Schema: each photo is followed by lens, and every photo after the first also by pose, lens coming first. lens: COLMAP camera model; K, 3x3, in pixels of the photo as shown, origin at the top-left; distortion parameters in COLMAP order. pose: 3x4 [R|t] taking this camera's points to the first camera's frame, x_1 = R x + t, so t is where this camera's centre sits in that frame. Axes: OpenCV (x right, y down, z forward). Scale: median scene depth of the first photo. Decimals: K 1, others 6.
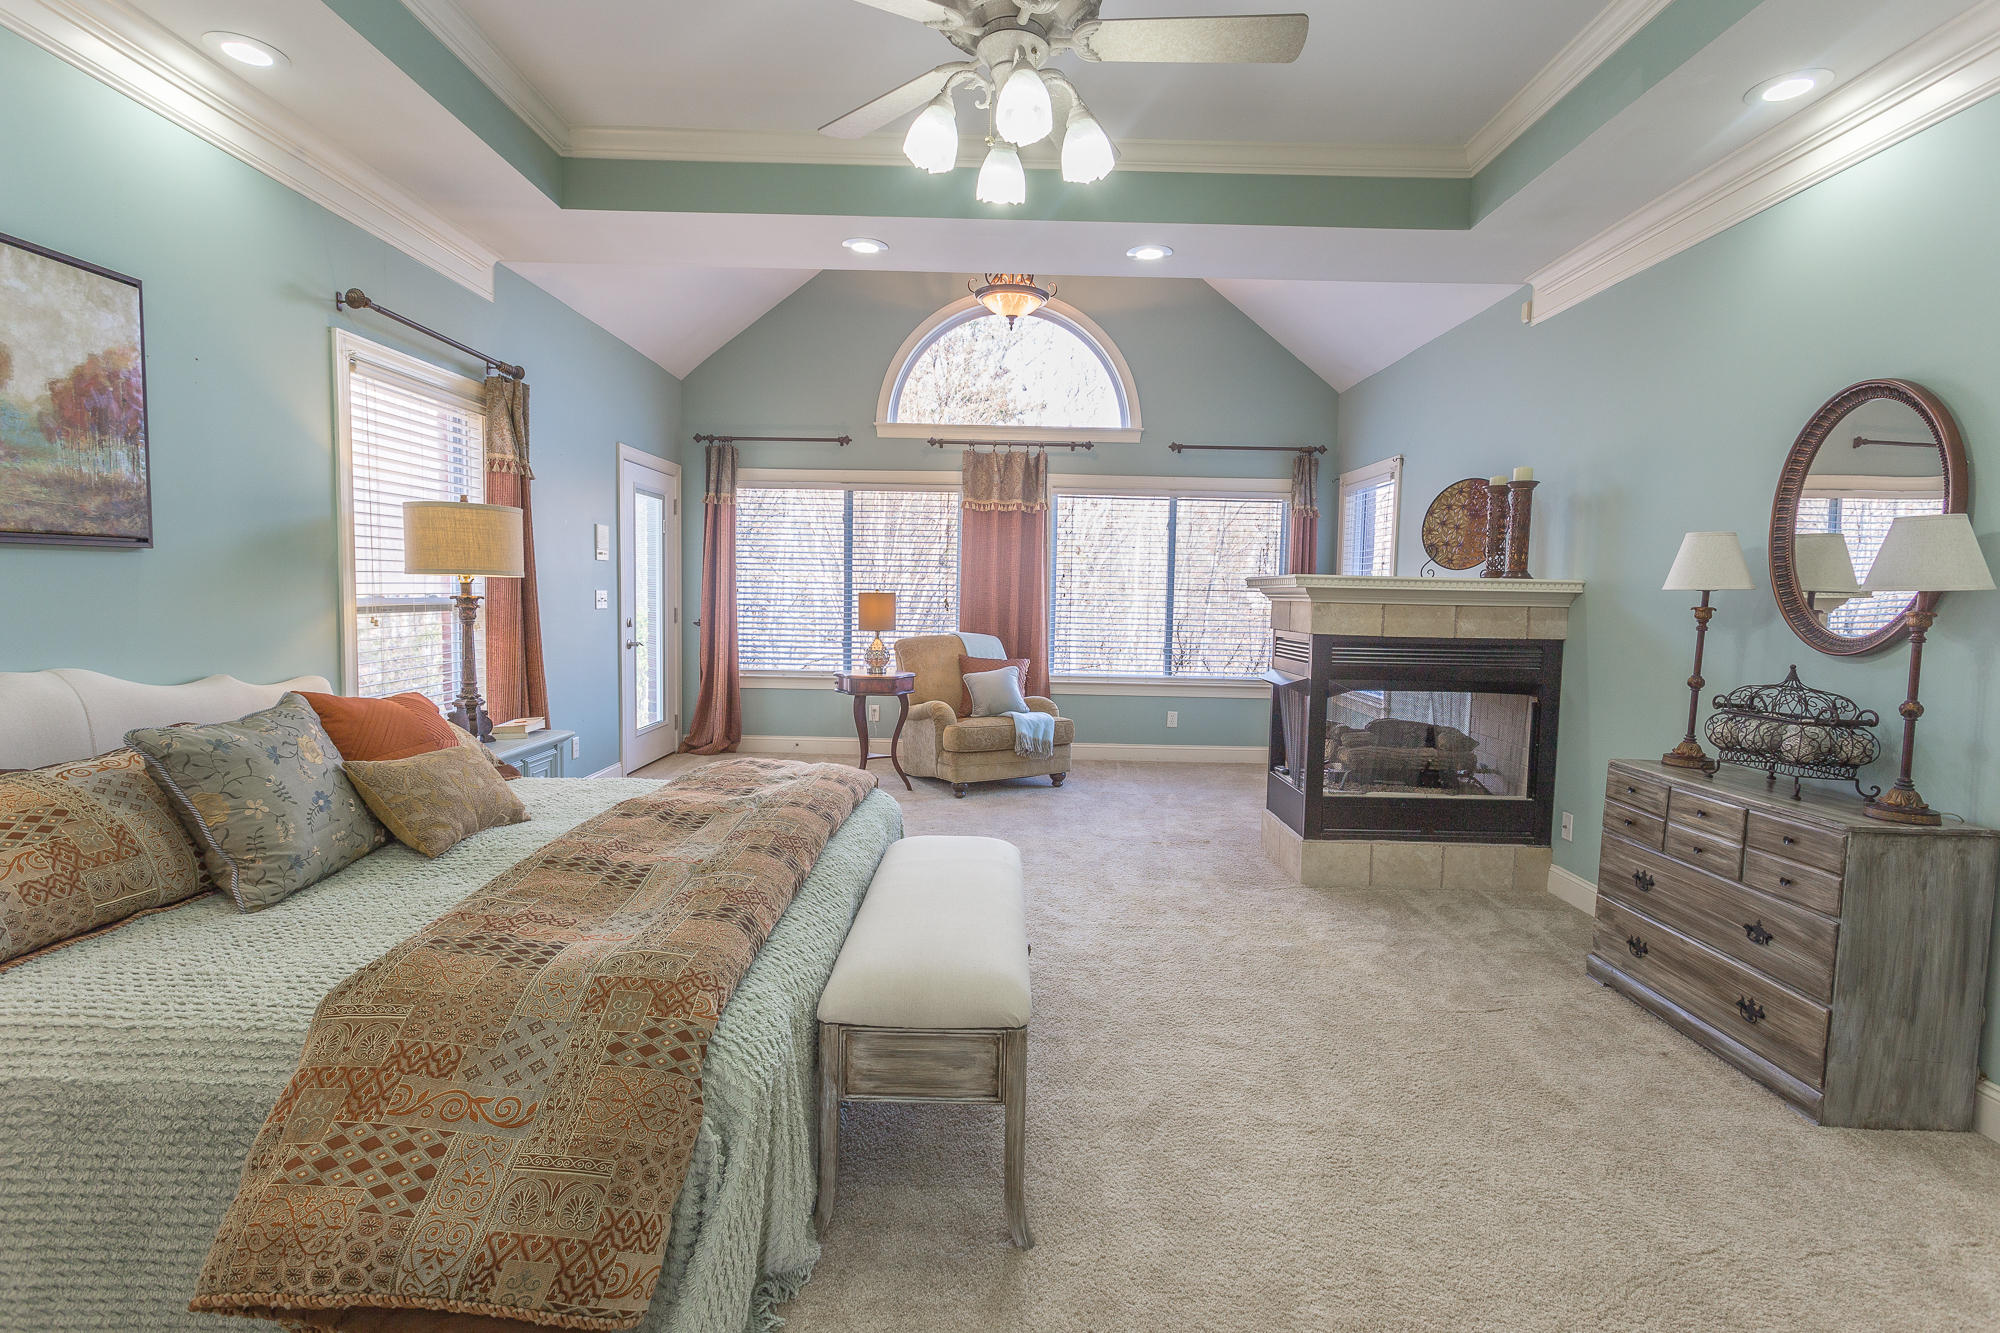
lens RADIAL K [[948.8, 0, 1004.9], [0, 948.8, 657.6], [0, 0, 1]] dist [-0.002672, 0.005495]
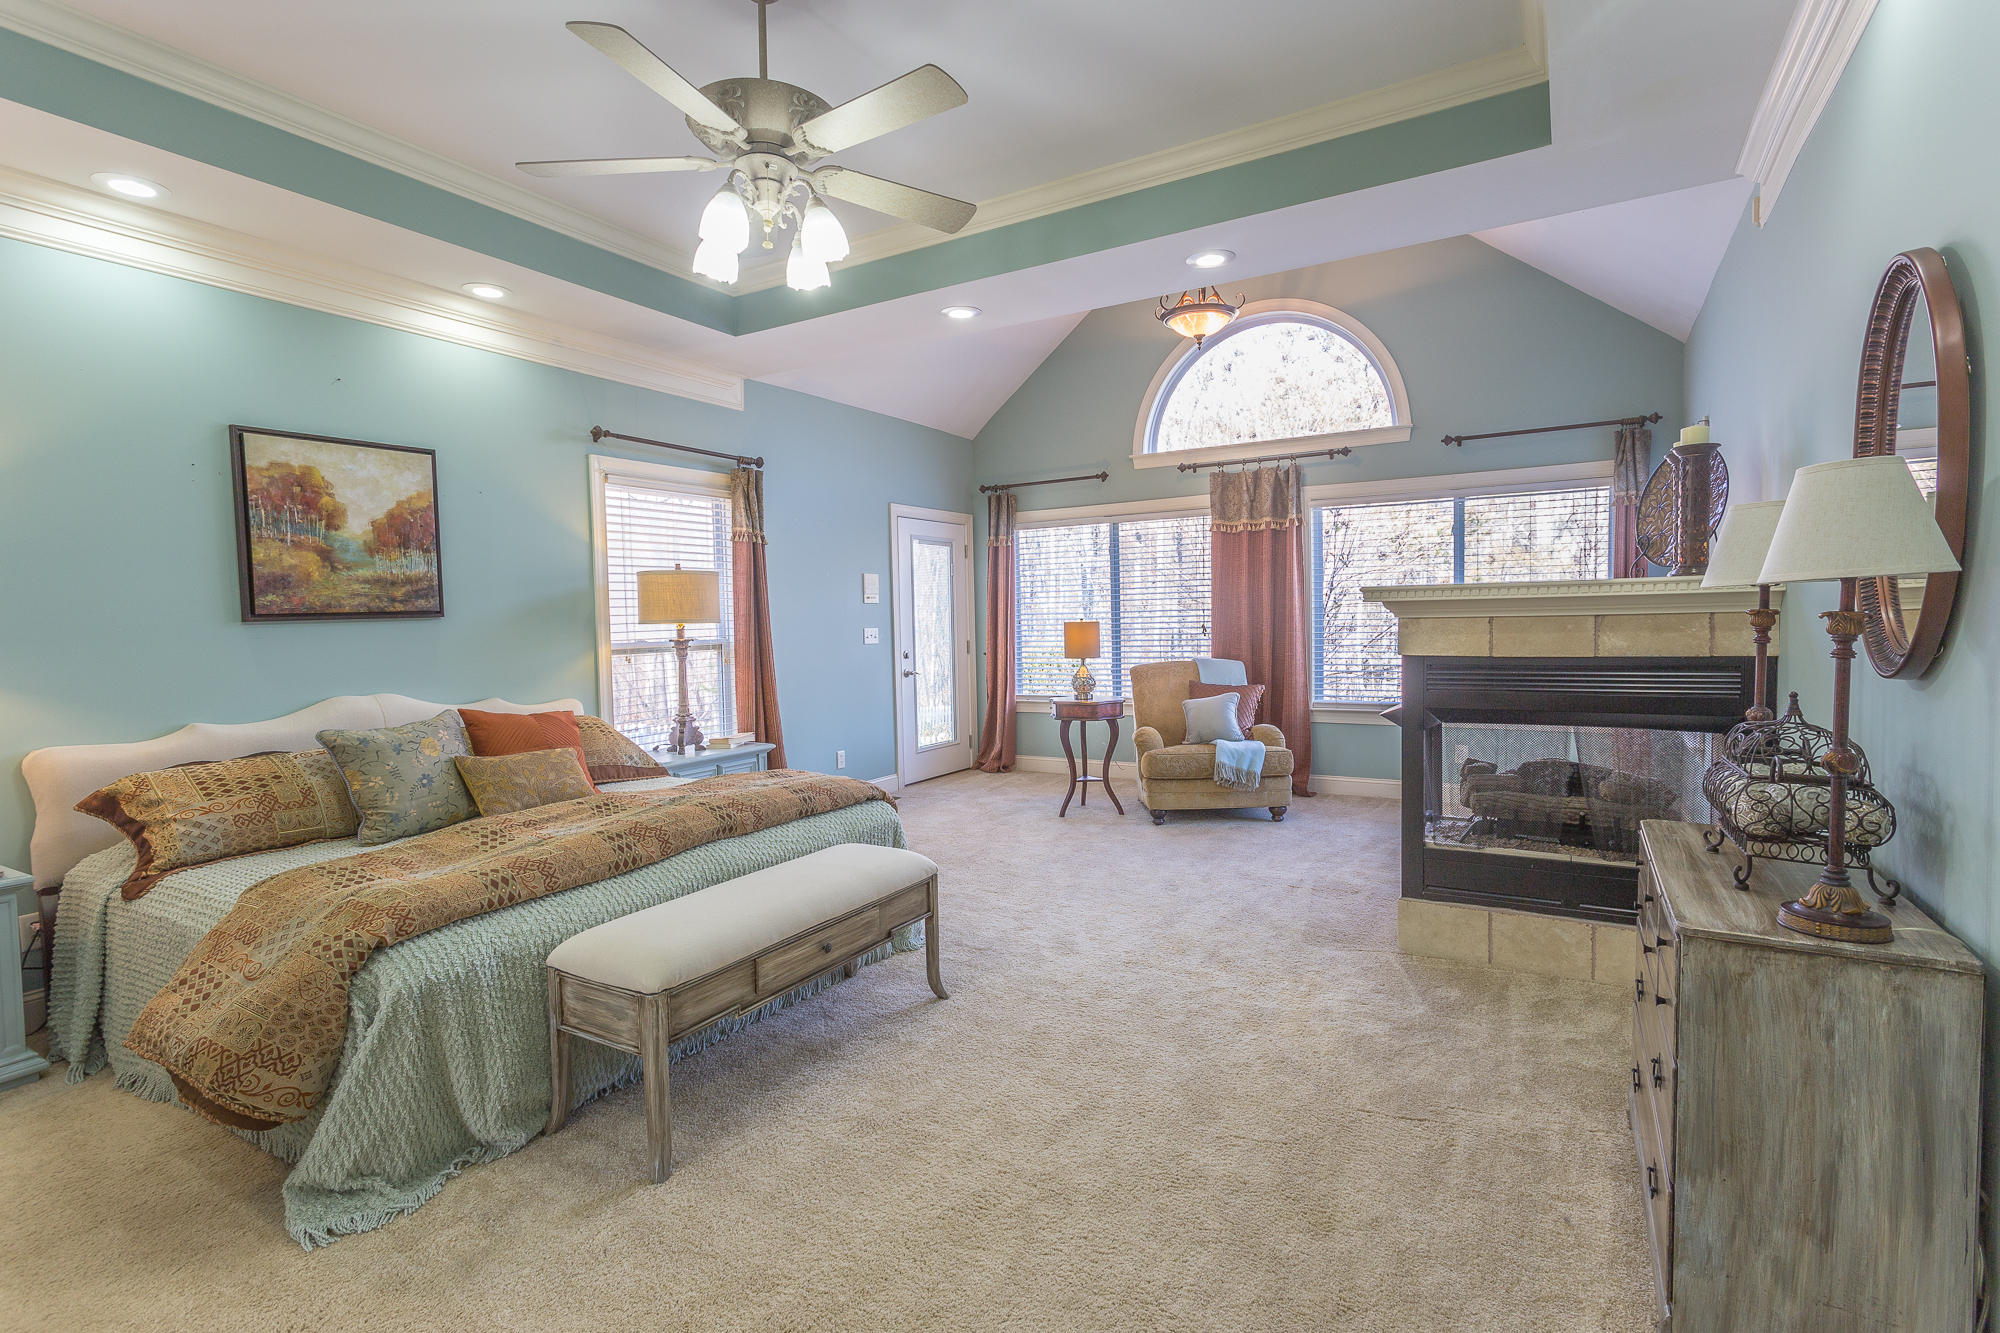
lens RADIAL K [[948.8, 0, 1004.9], [0, 948.8, 657.6], [0, 0, 1]] dist [-0.002672, 0.005495]
pose [[0.859503, -0.017557, -0.510828, 0.504154], [0.003914, 0.999607, -0.027772, -0.000531], [0.511115, 0.021871, 0.859234, 0.092535]]
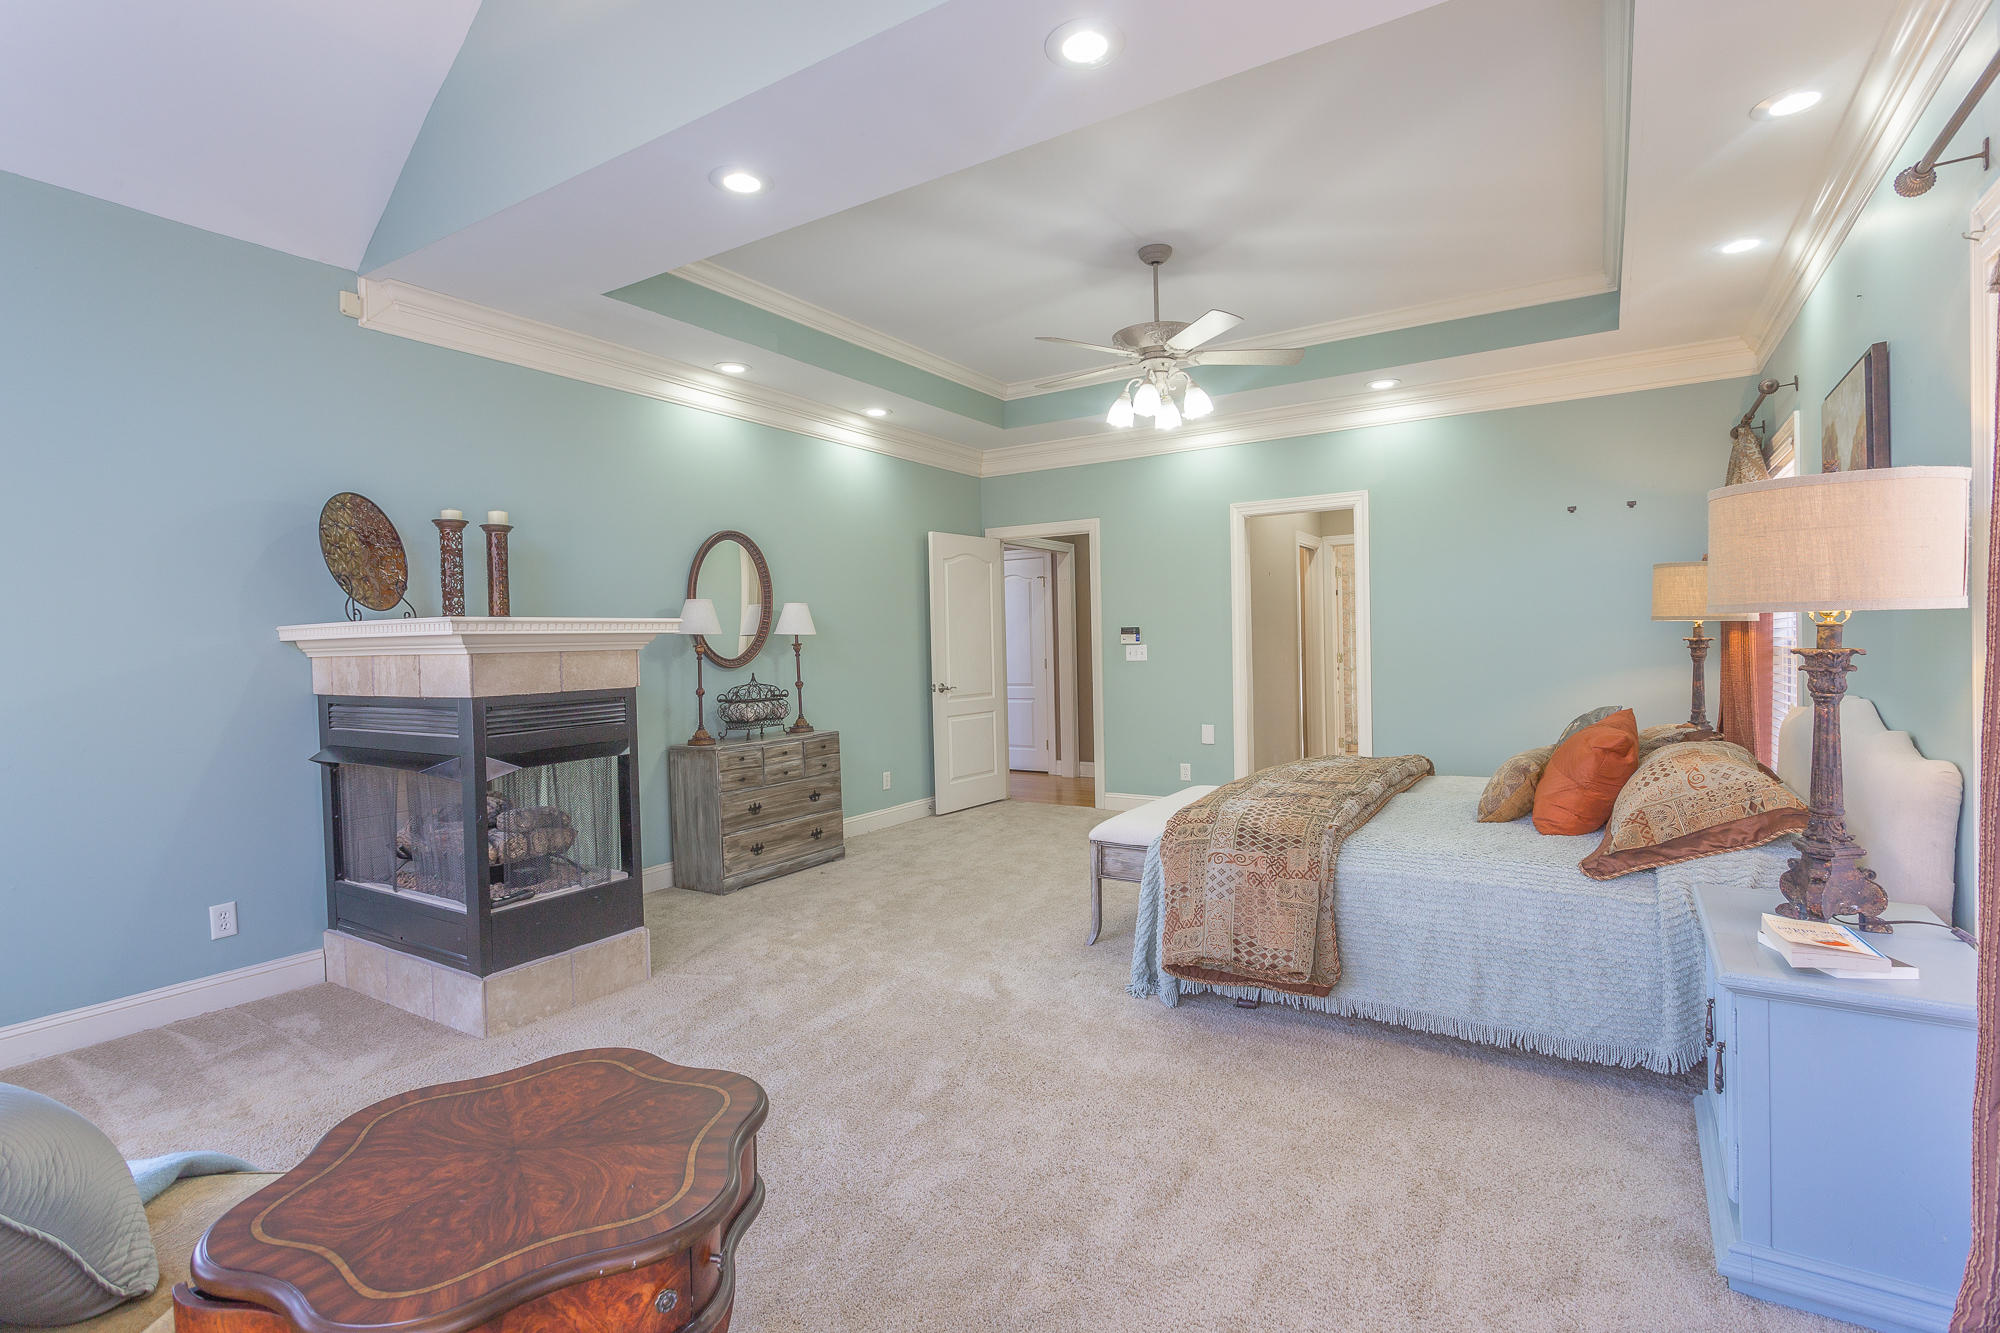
lens RADIAL K [[948.8, 0, 1004.9], [0, 948.8, 657.6], [0, 0, 1]] dist [-0.002672, 0.005495]
pose [[-0.845249, -0.011031, 0.534258, -0.541264], [0.041830, 0.995353, 0.086729, -0.143559], [-0.532732, 0.095656, -0.840860, 1.978563]]
